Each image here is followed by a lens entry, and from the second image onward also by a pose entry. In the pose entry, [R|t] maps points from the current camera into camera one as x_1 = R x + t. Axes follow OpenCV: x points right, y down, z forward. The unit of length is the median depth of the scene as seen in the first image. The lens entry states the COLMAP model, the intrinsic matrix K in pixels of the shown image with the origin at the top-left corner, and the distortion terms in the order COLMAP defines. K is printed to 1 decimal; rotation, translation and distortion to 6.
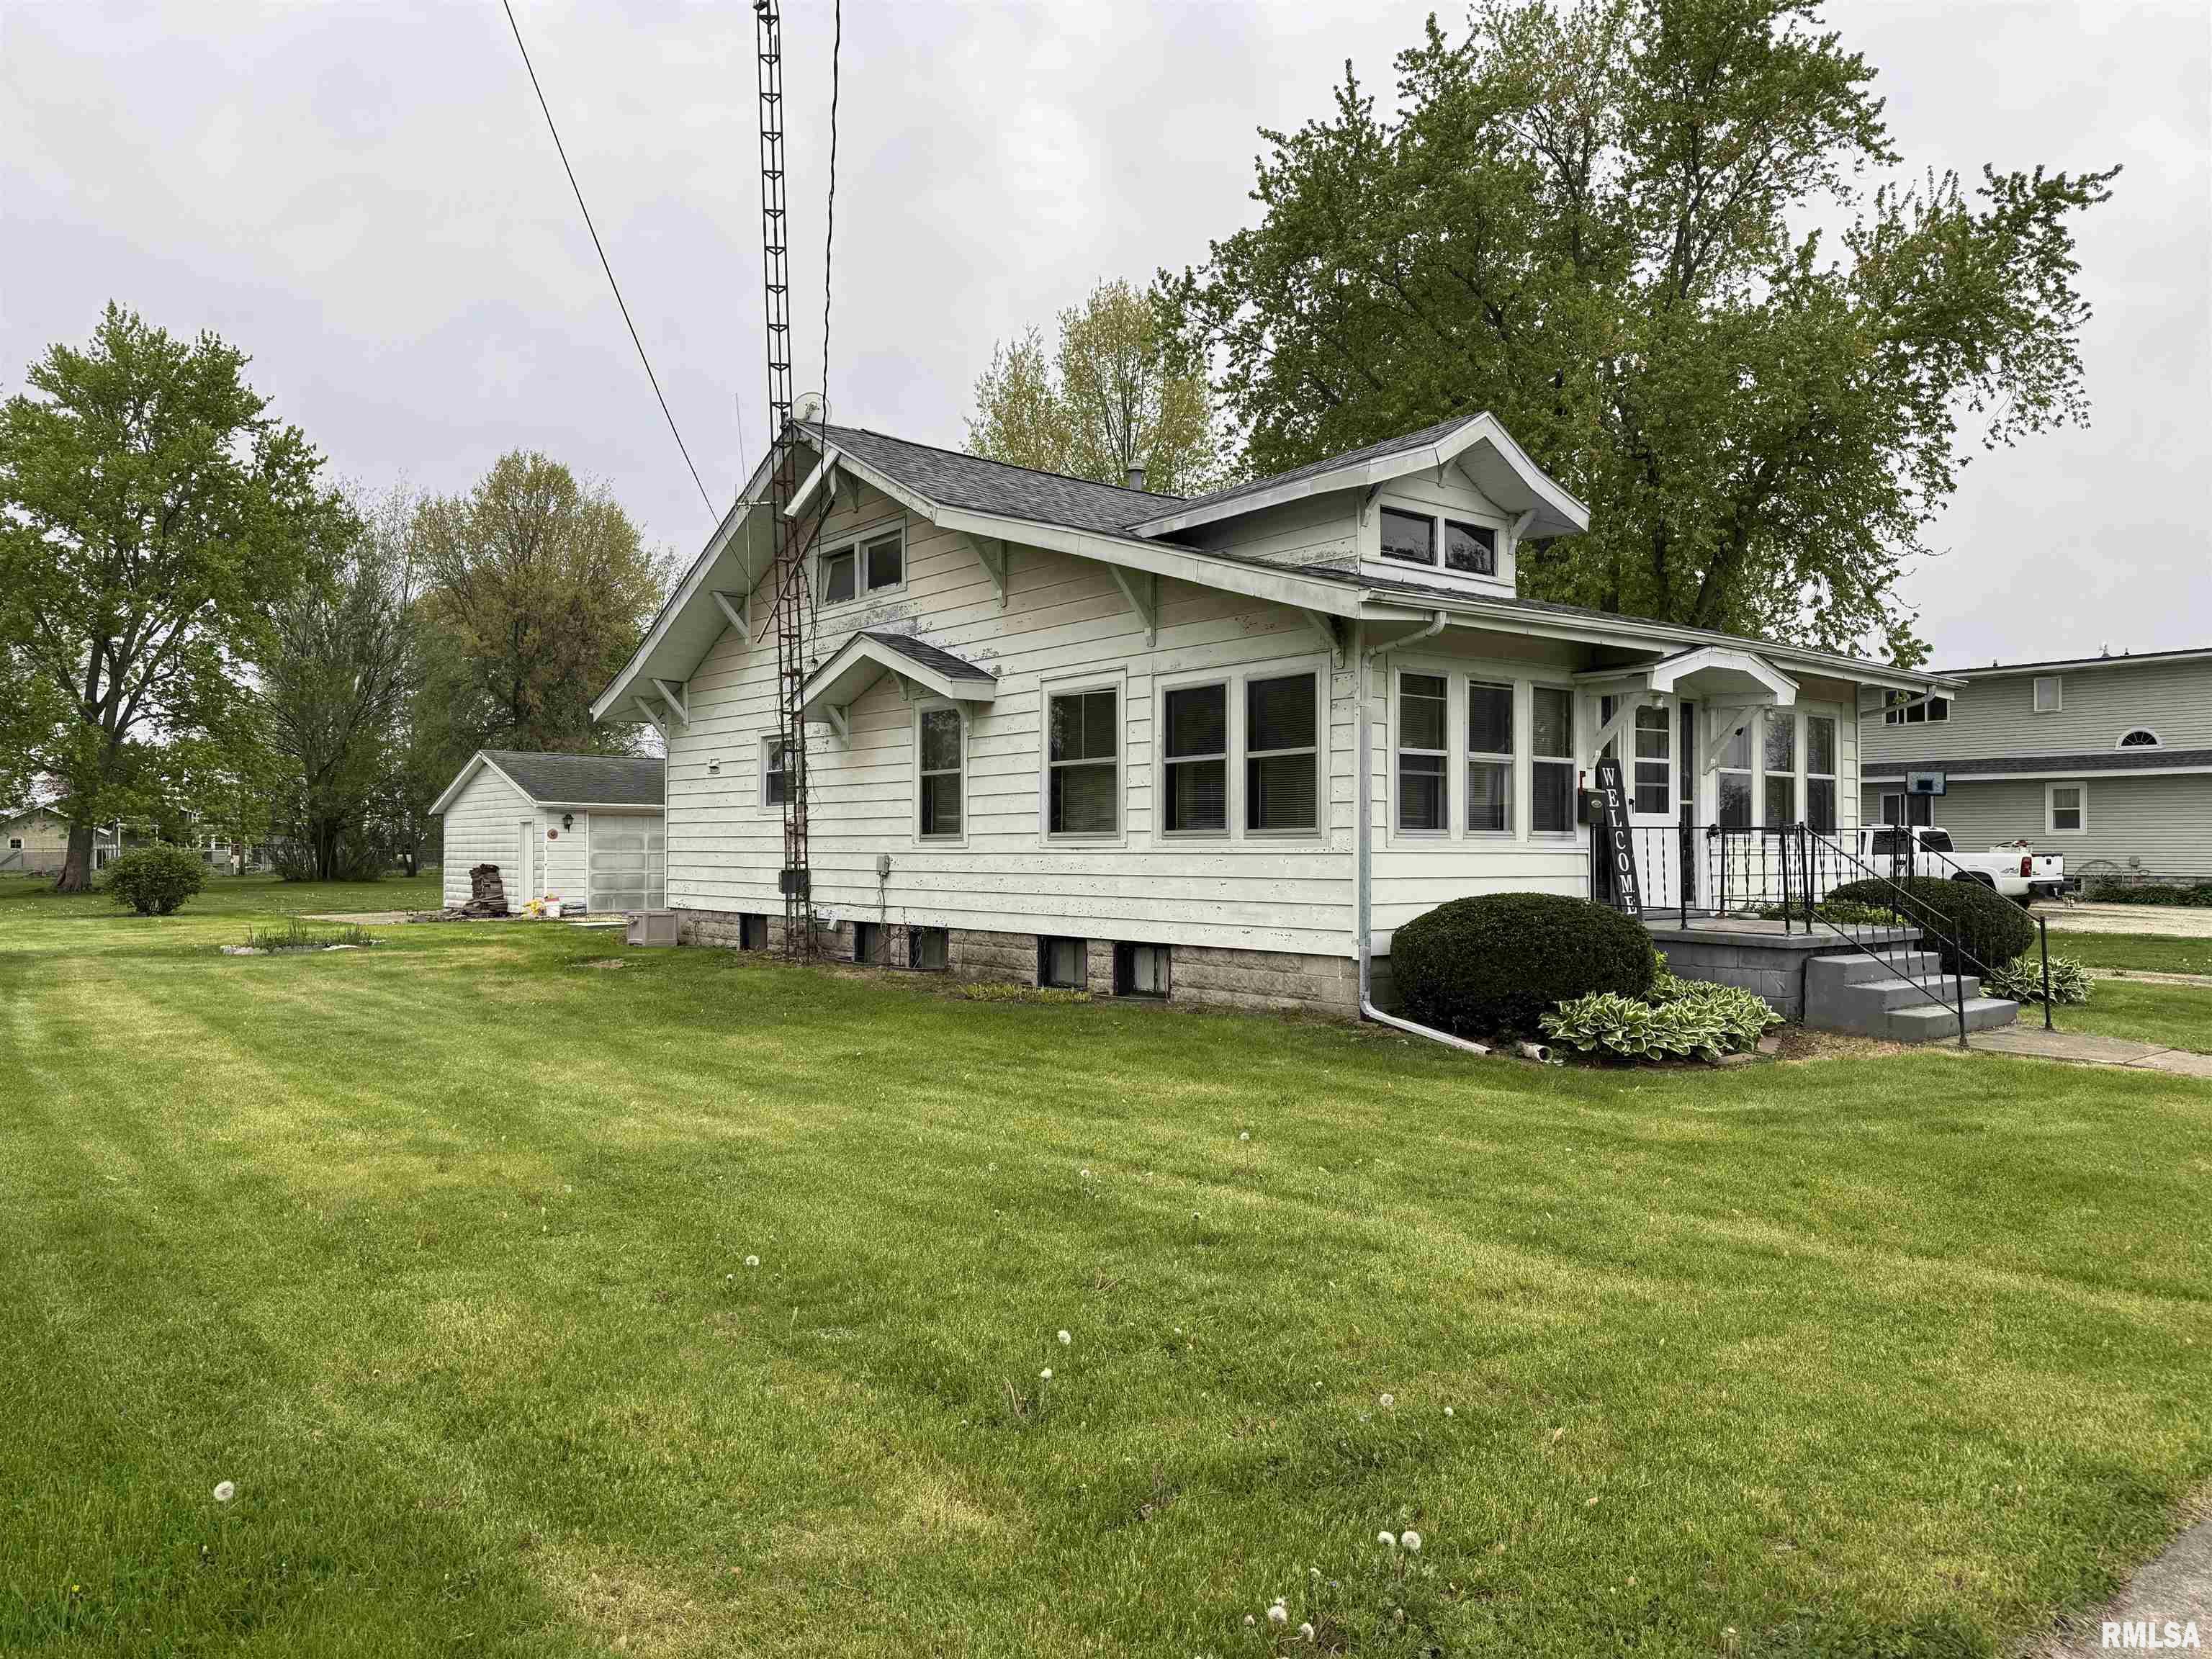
lens RADIAL K [[1552.9, 0, 1106.0], [0, 1552.9, 829.5], [0, 0, 1]] dist [0.120610, -0.000274]
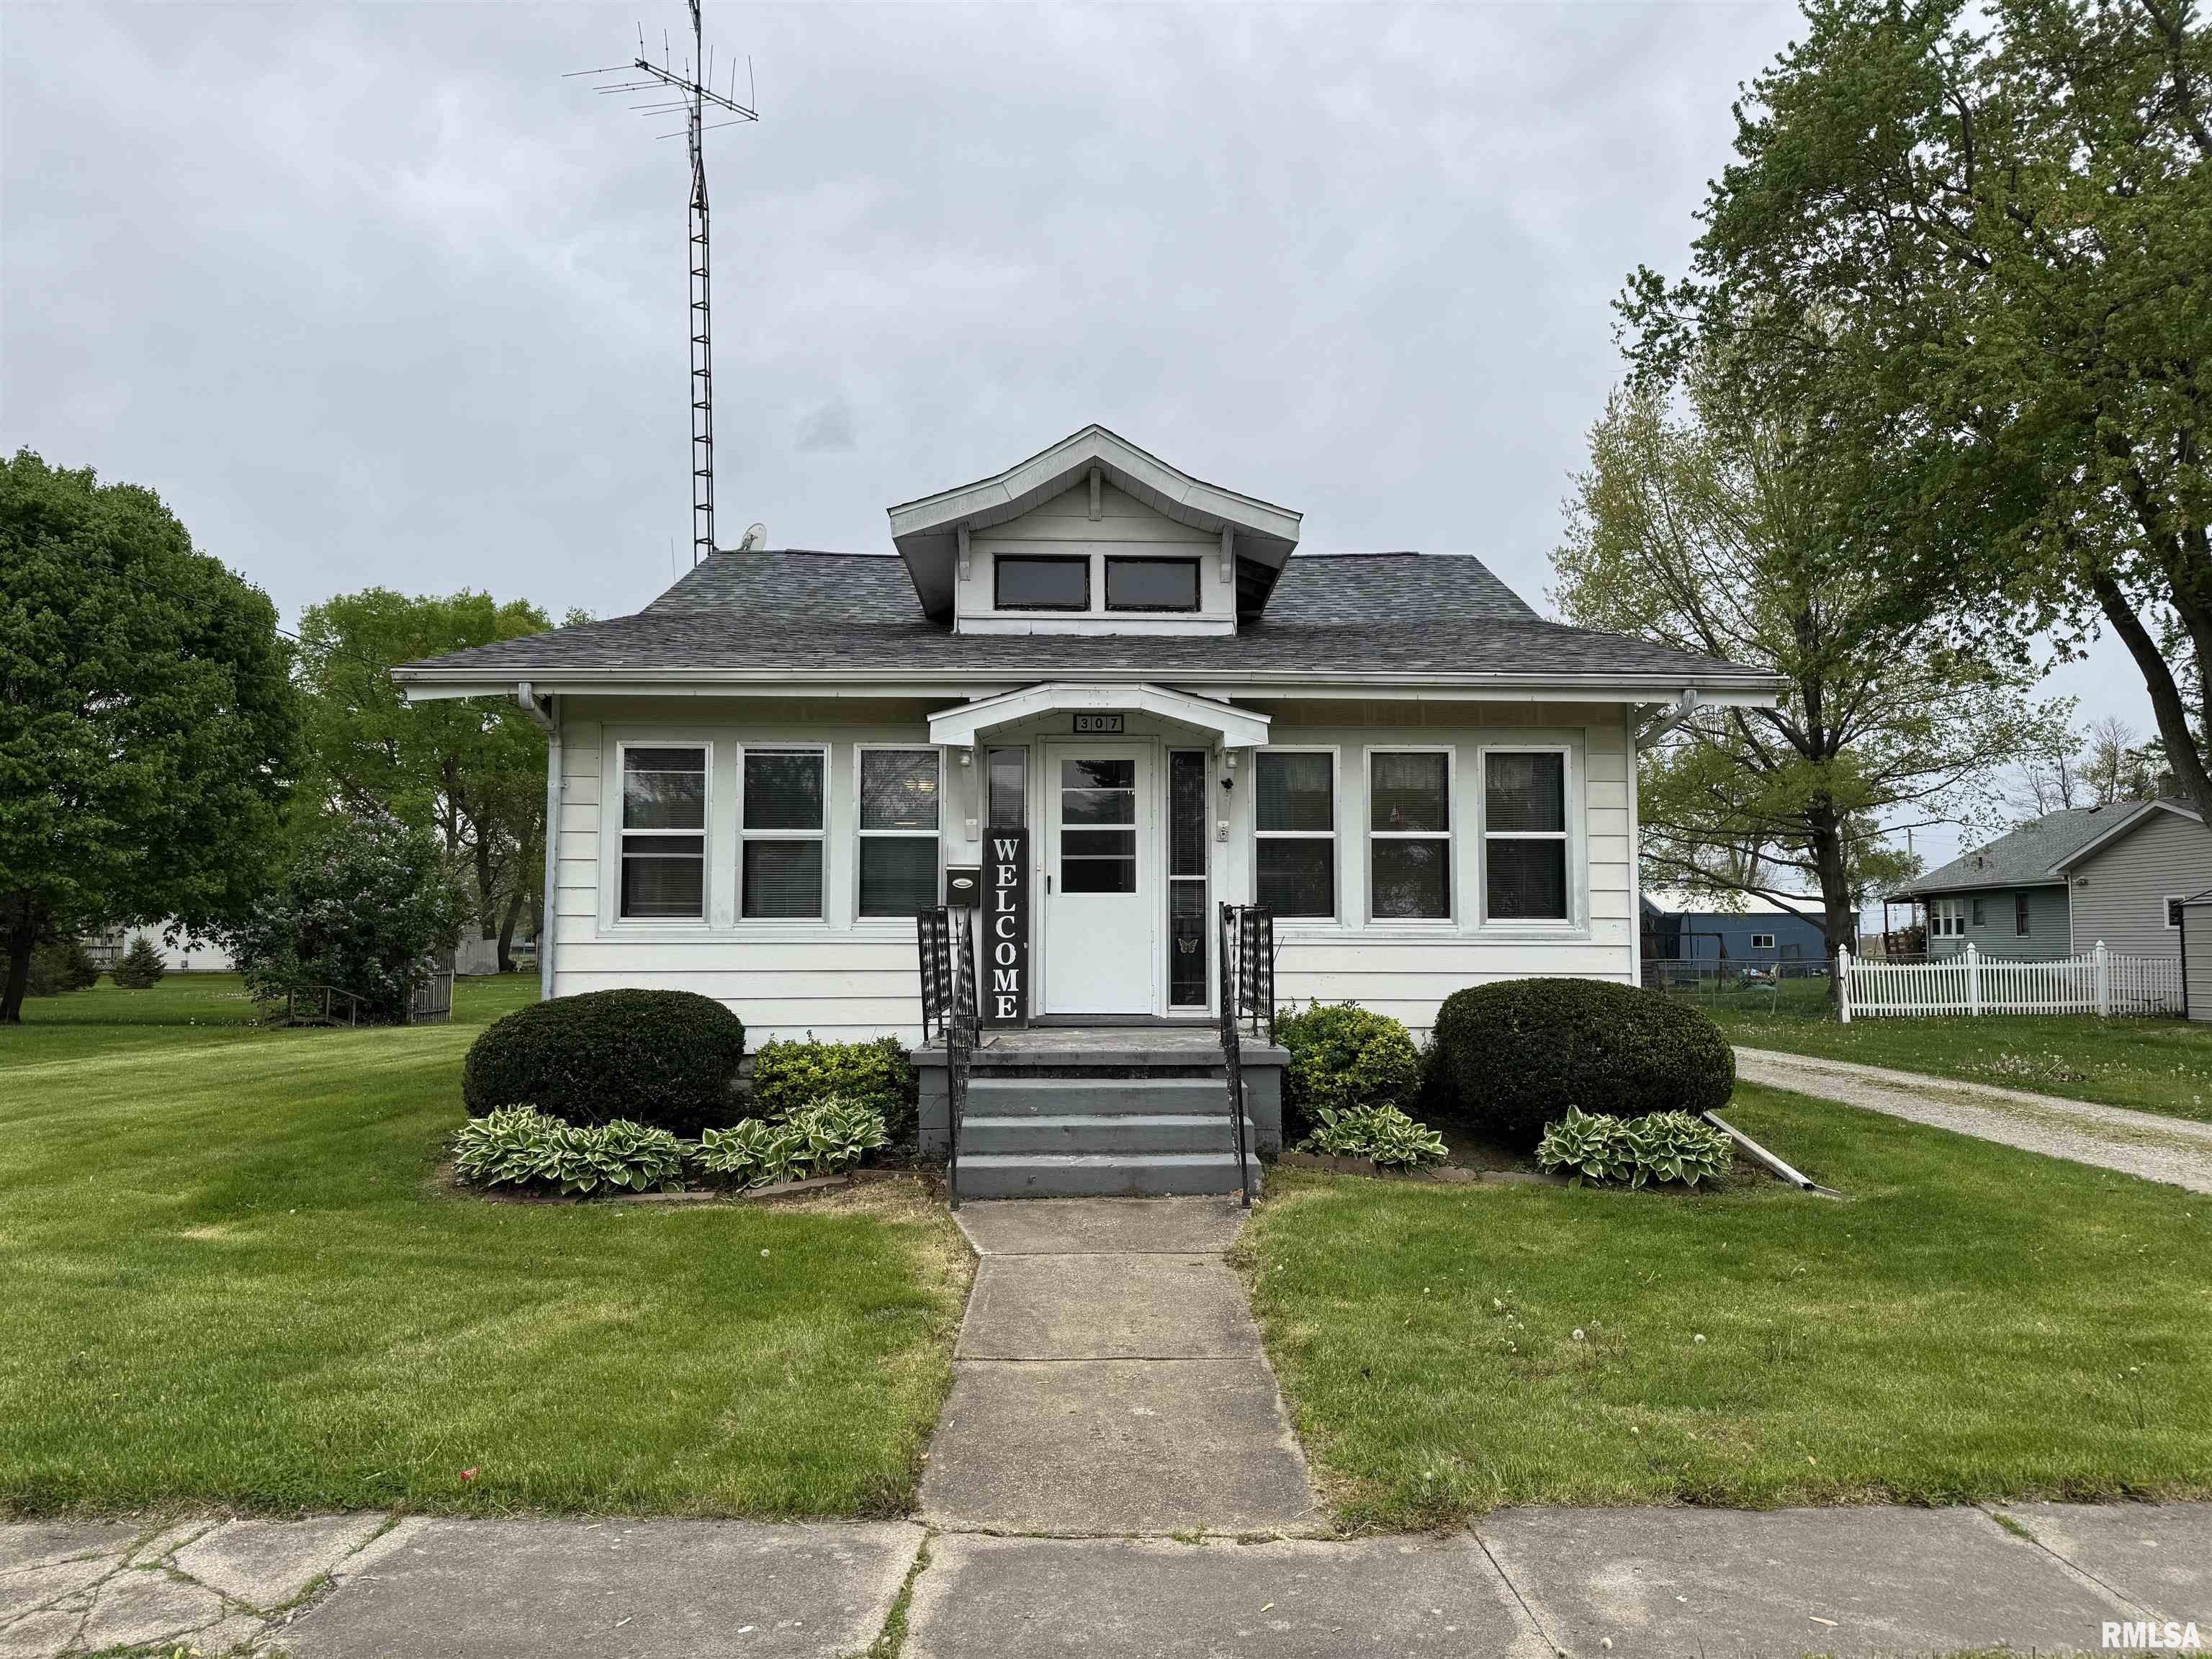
lens RADIAL K [[1586.3, 0, 1129.9], [0, 1586.3, 822.8], [0, 0, 1]] dist [0.059522, -0.005127]
pose [[0.797682, -0.049326, -0.601057, 0.832839], [0.009633, 0.997565, -0.069081, 0.010002], [0.603001, 0.049315, 0.796215, 0.357950]]
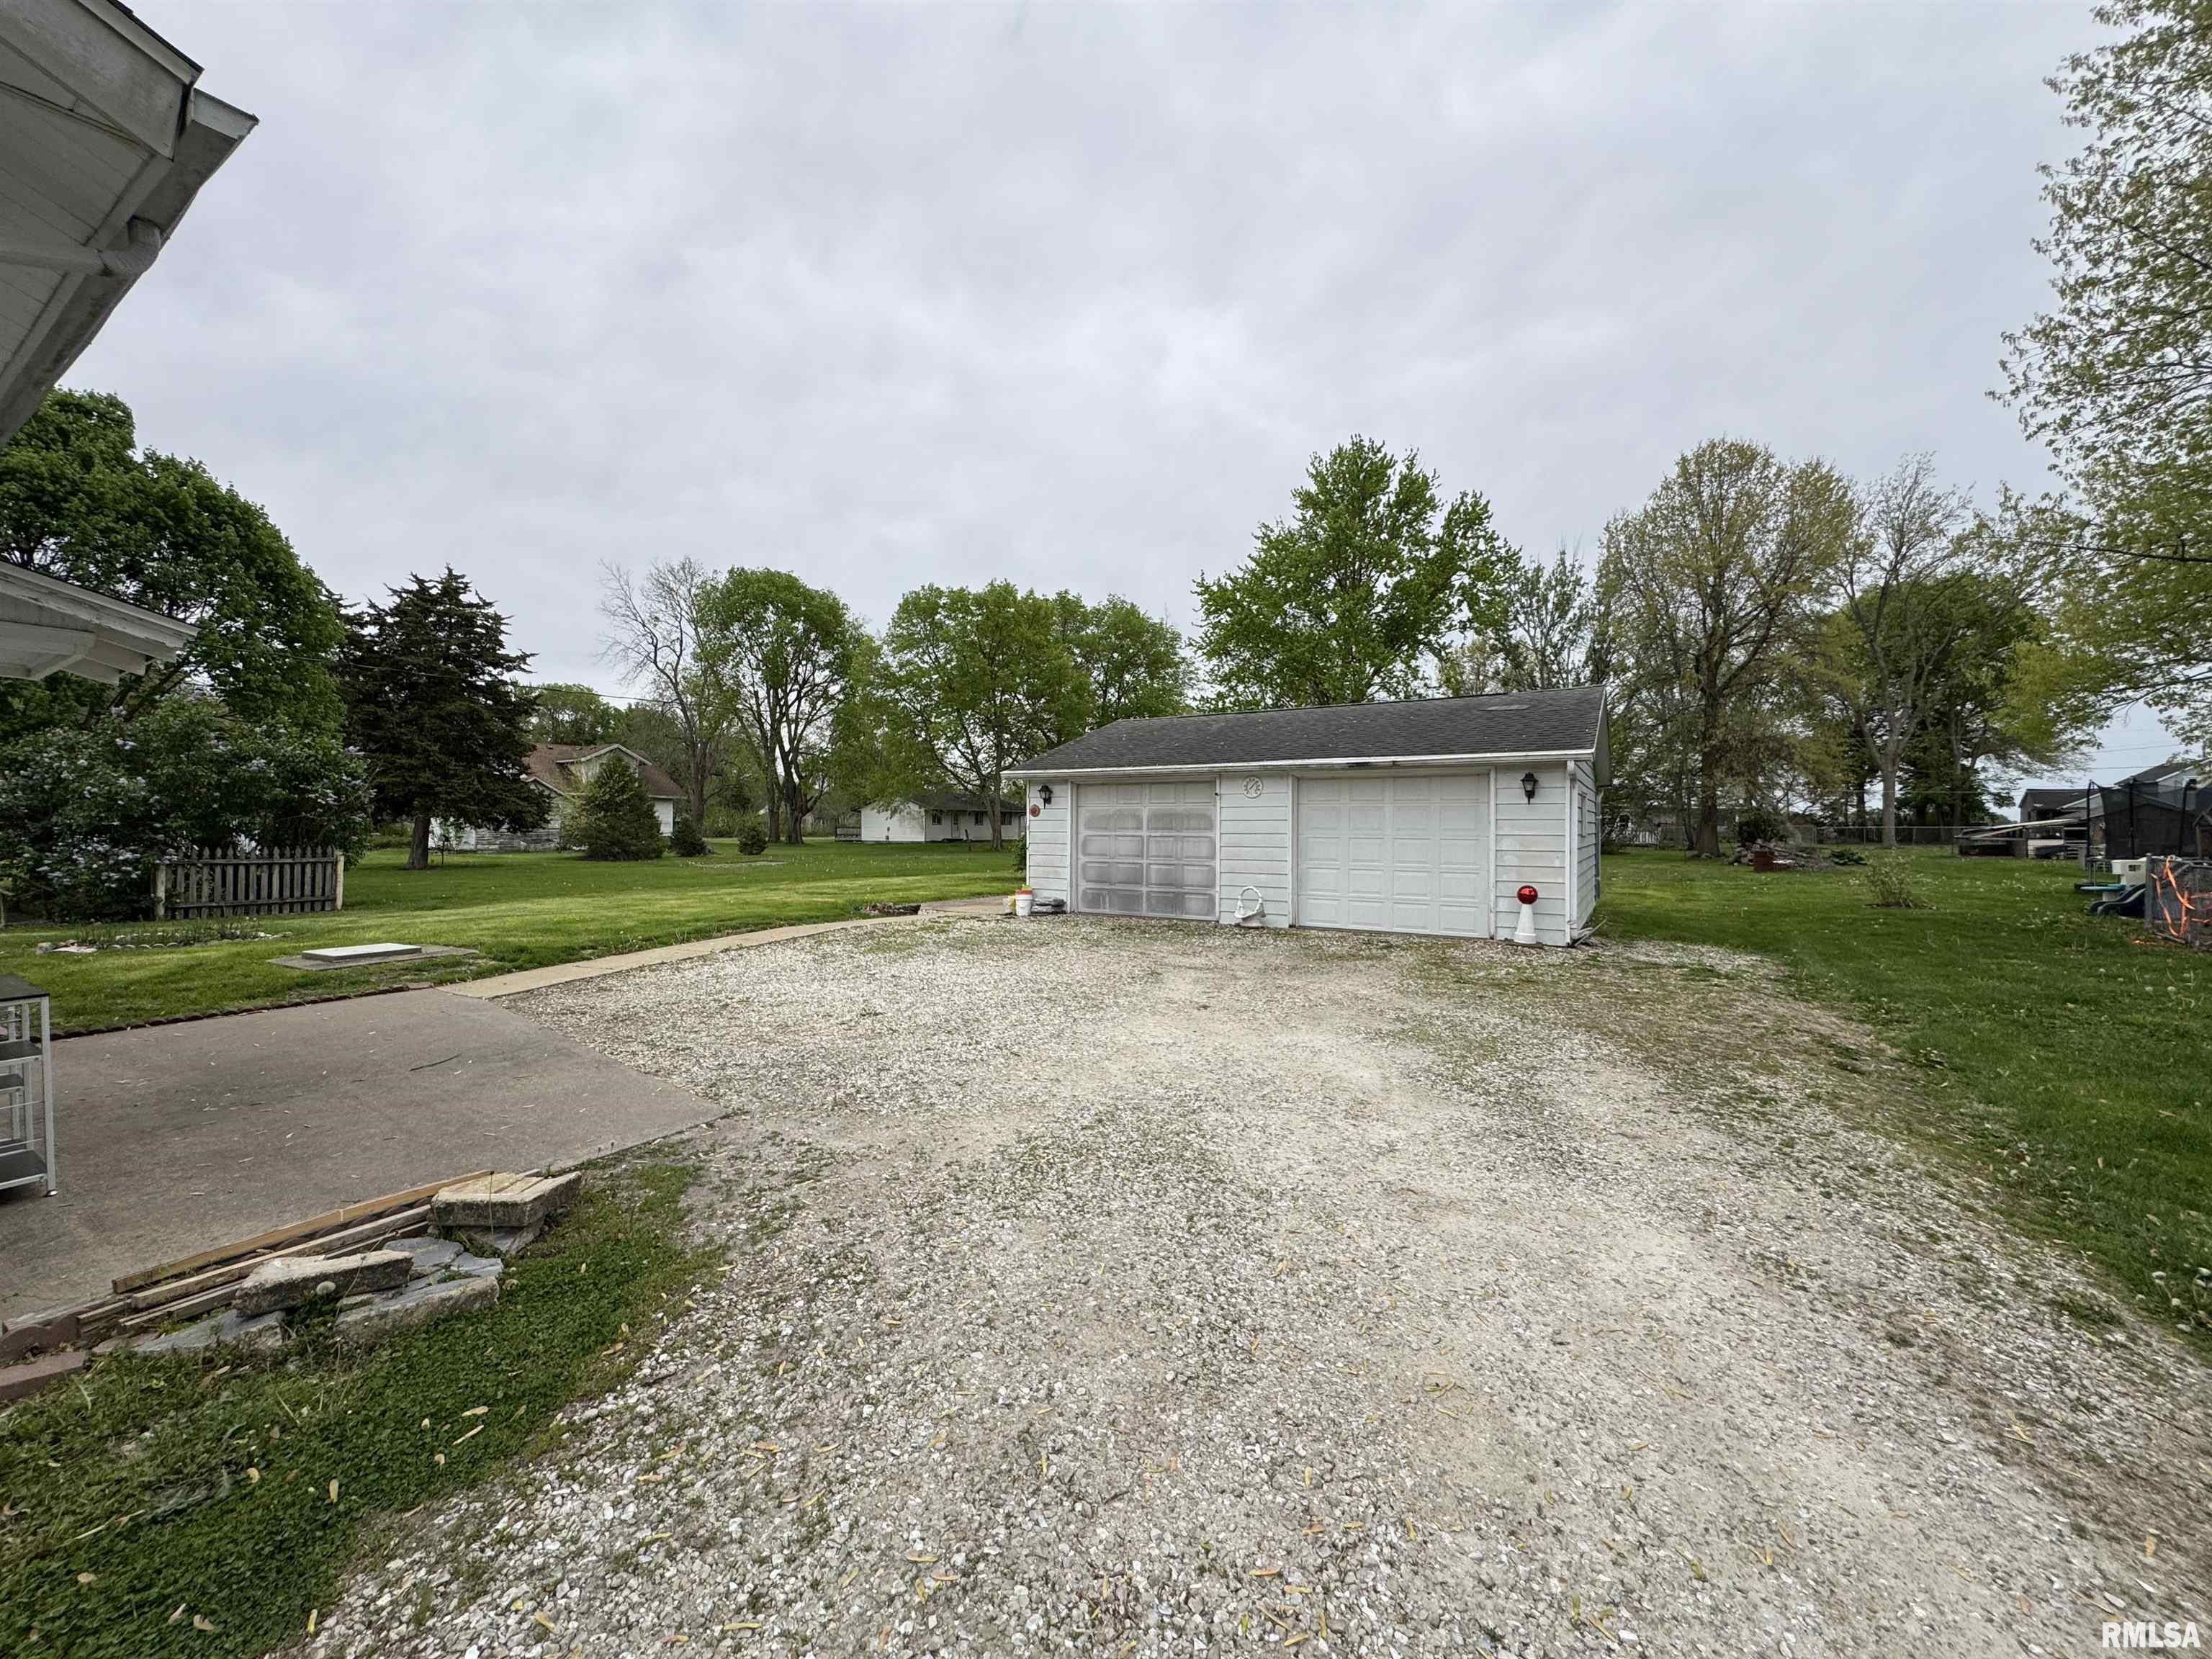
lens RADIAL K [[870.2, 0, 1098.6], [0, 870.2, 819.8], [0, 0, 1]] dist [-0.000202, -0.000075]
pose [[0.323467, -0.005036, -0.946226, 0.191366], [0.008232, 0.999963, -0.002507, 0.020532], [0.946204, -0.006979, 0.323497, 2.031133]]
